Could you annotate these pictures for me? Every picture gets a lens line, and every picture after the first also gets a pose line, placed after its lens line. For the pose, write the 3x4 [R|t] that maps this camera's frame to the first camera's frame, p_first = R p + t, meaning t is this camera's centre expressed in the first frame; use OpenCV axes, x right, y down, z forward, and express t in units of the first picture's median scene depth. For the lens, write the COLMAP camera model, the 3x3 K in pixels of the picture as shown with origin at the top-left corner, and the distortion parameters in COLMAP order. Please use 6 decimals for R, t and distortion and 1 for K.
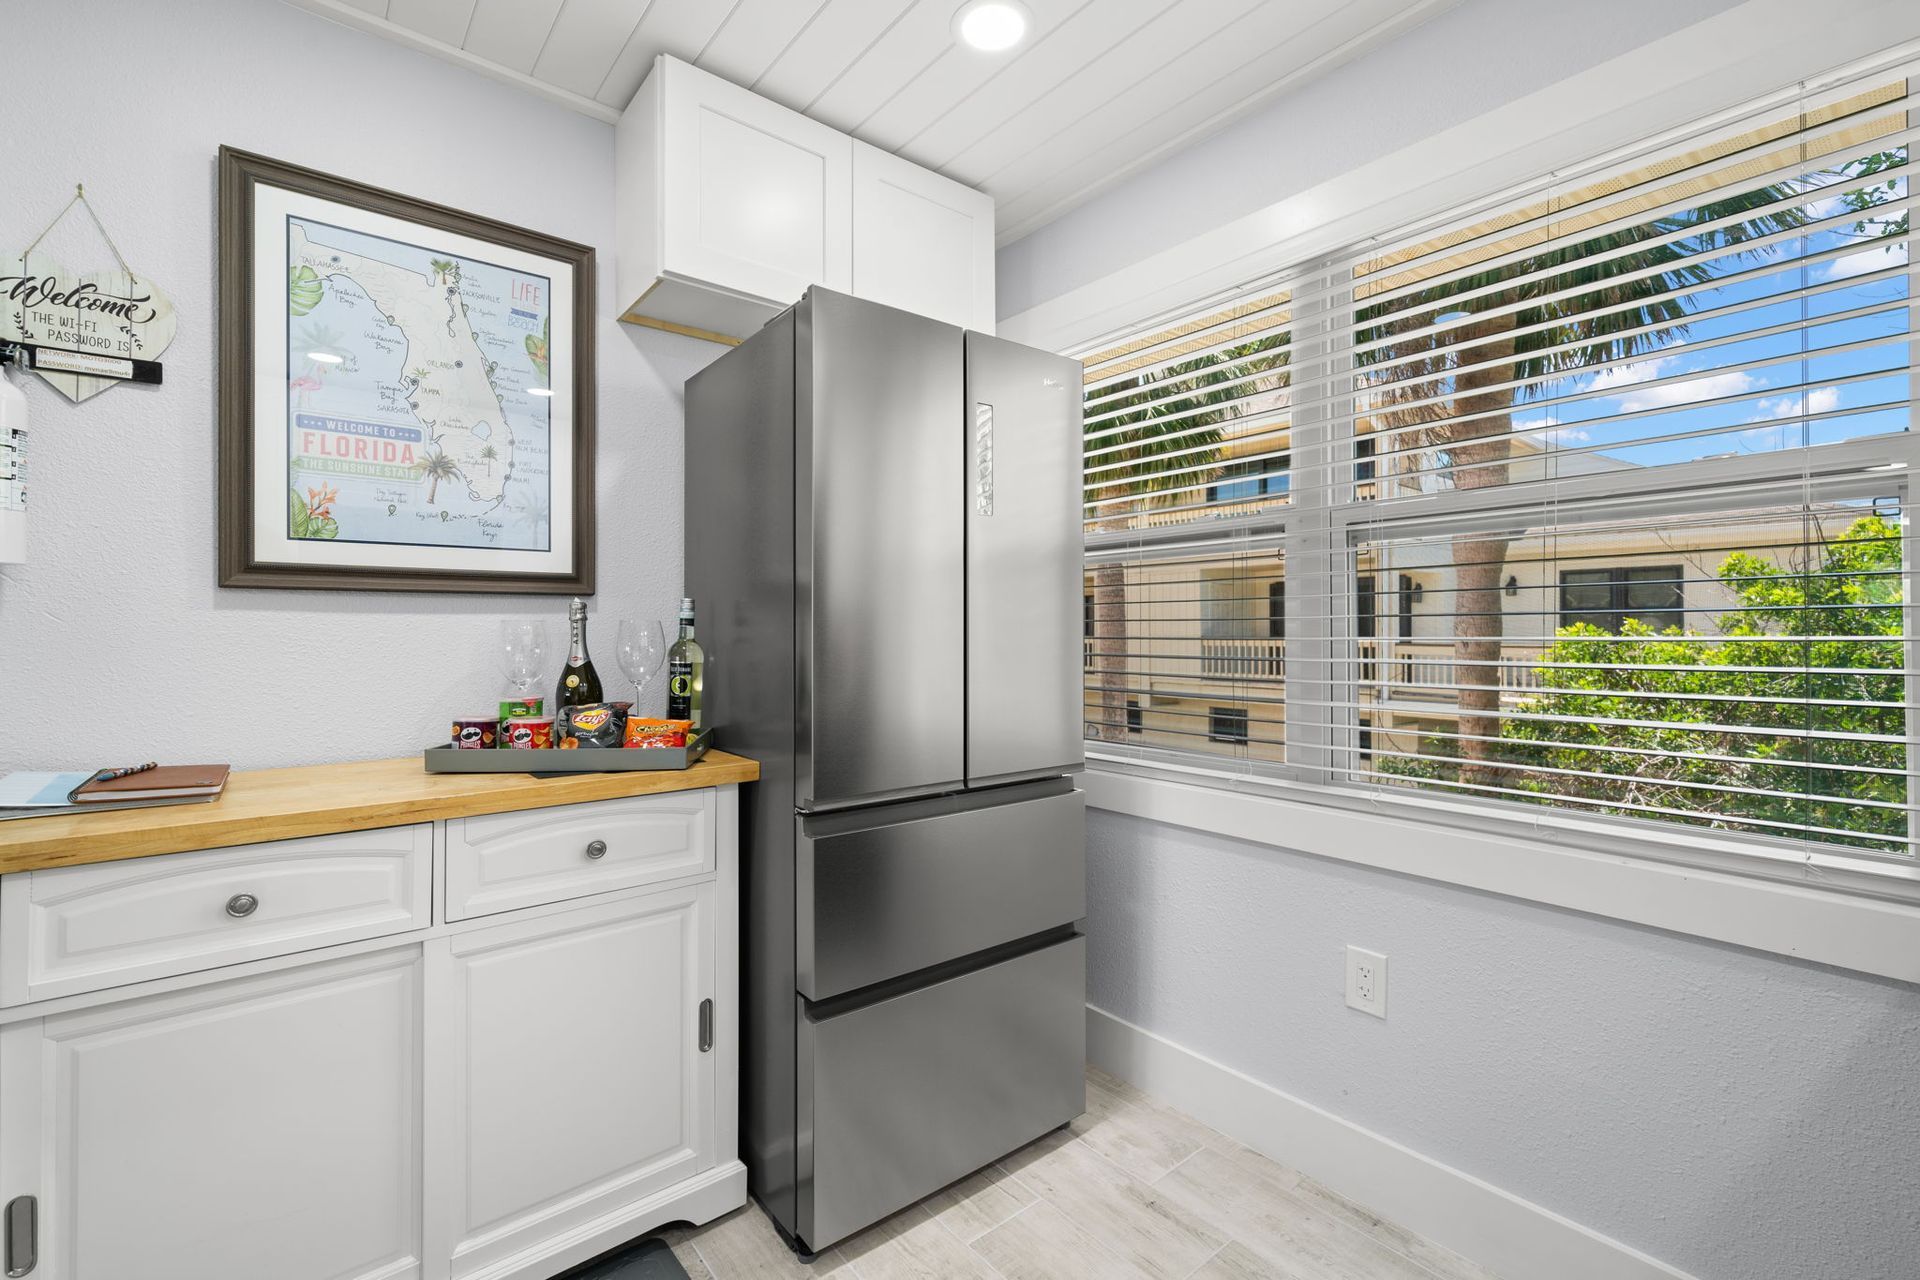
lens RADIAL K [[818.7, 0, 974.5], [0, 818.7, 640.1], [0, 0, 1]] dist [0.002750, 0.000533]
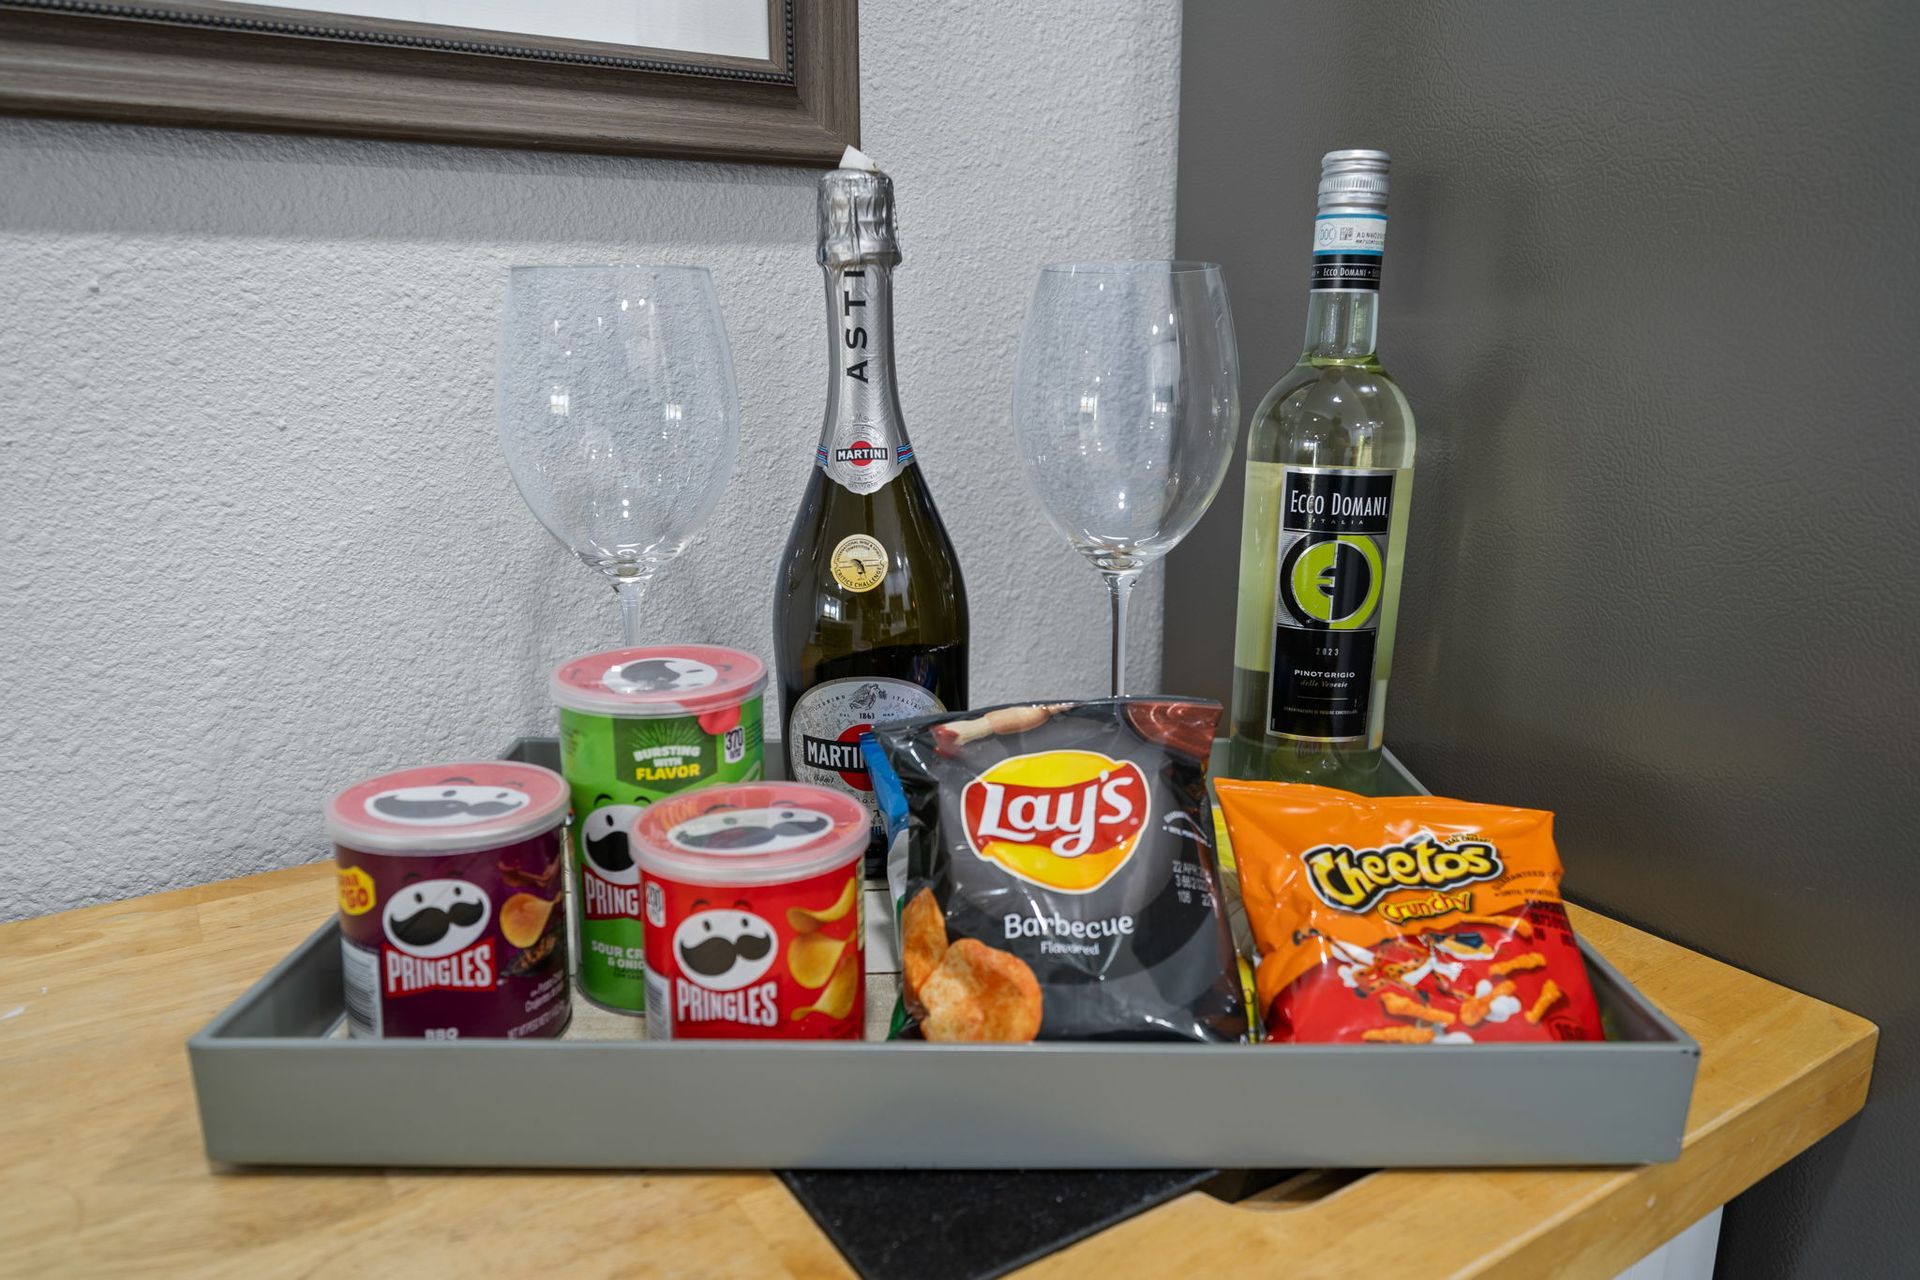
lens RADIAL K [[1301.5, 0, 981.7], [0, 1301.5, 617.0], [0, 0, 1]] dist [0.001264, 0.001674]
pose [[0.991785, 0.022652, -0.125894, -0.414054], [0.002921, 0.979927, 0.199334, -0.002549], [0.127882, -0.198065, 0.971811, 0.673780]]
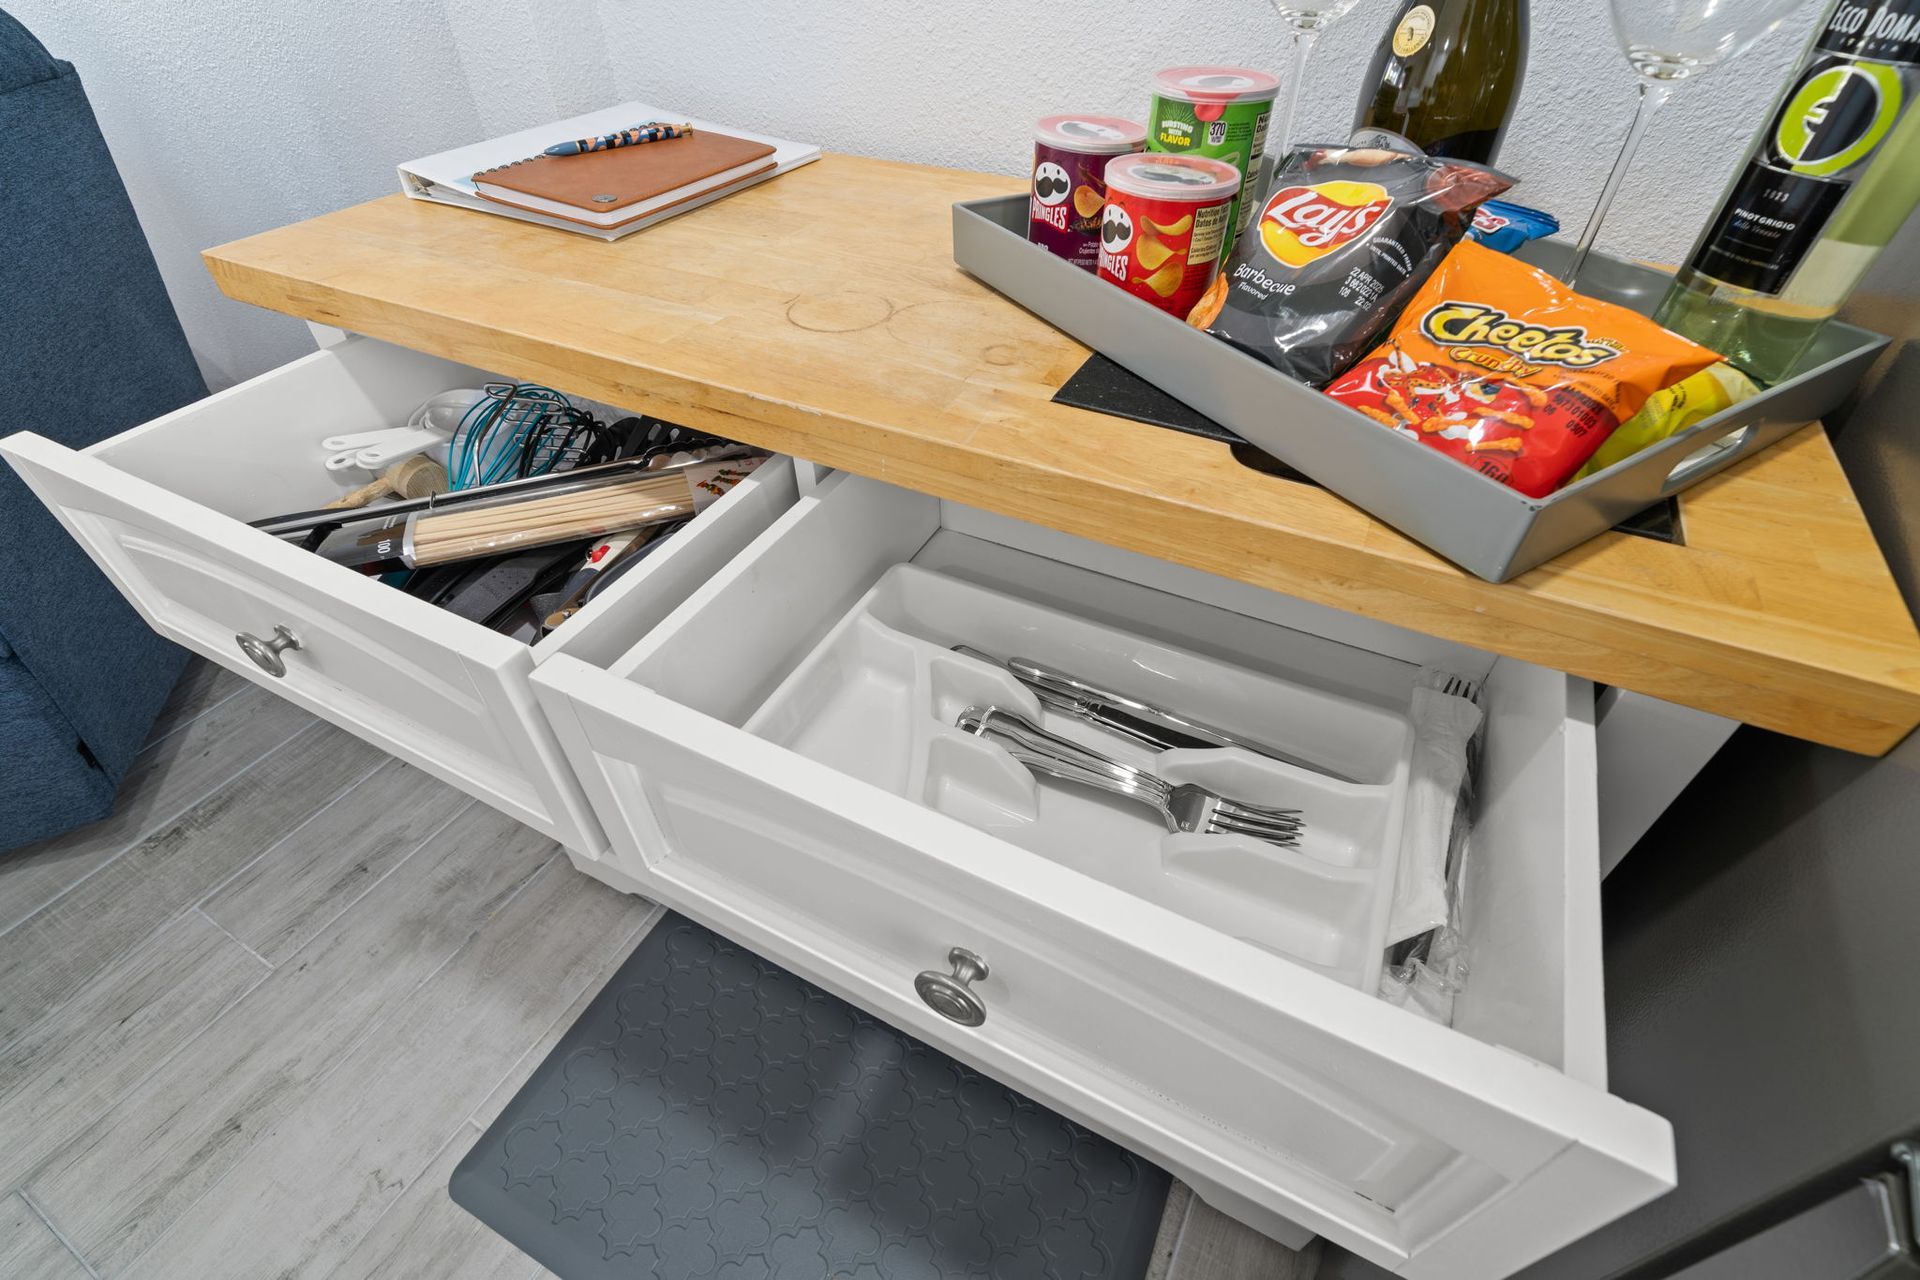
lens RADIAL K [[892.7, 0, 911.9], [0, 892.7, 649.9], [0, 0, 1]] dist [0.001557, 0.000950]
pose [[0.354260, 0.618200, -0.701661, -0.201067], [-0.003515, 0.751197, 0.660069, 0.007247], [0.935140, -0.231370, 0.268292, 0.699732]]
